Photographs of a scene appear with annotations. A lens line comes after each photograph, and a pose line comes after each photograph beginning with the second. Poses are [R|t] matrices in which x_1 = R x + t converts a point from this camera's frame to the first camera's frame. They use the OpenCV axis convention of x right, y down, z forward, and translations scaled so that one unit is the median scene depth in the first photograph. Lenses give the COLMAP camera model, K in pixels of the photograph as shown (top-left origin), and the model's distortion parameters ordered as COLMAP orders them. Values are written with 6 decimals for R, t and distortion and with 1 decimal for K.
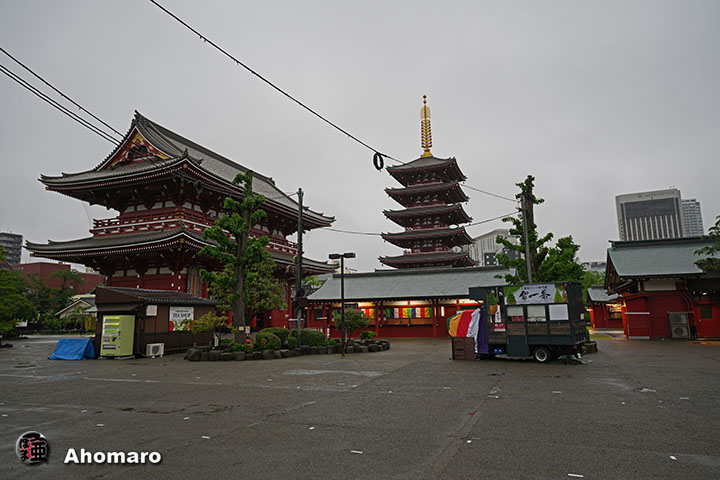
lens RADIAL K [[484.5, 0, 360.0], [0, 484.5, 240.0], [0, 0, 1]] dist [-0.003196, -0.000438]
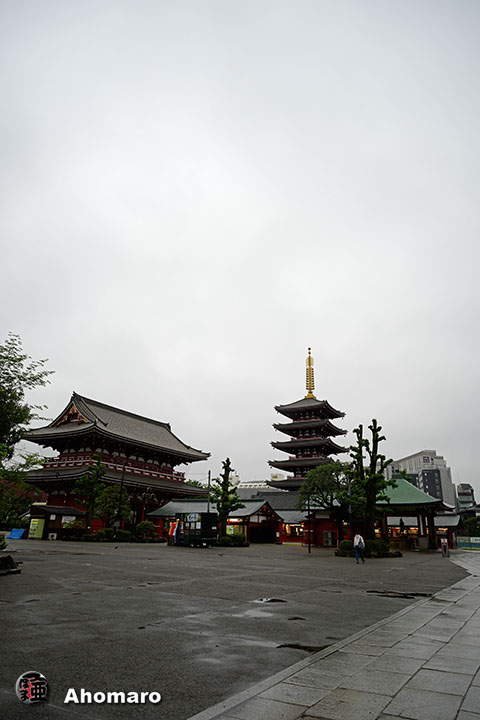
lens RADIAL K [[468.2, 0, 240.0], [0, 468.2, 360.0], [0, 0, 1]] dist [-0.018495, 0.002347]
pose [[0.989034, -0.006643, -0.147541, 0.338518], [-0.022196, 0.980956, -0.192959, -0.076568], [0.146014, 0.194118, 0.970051, -0.493738]]
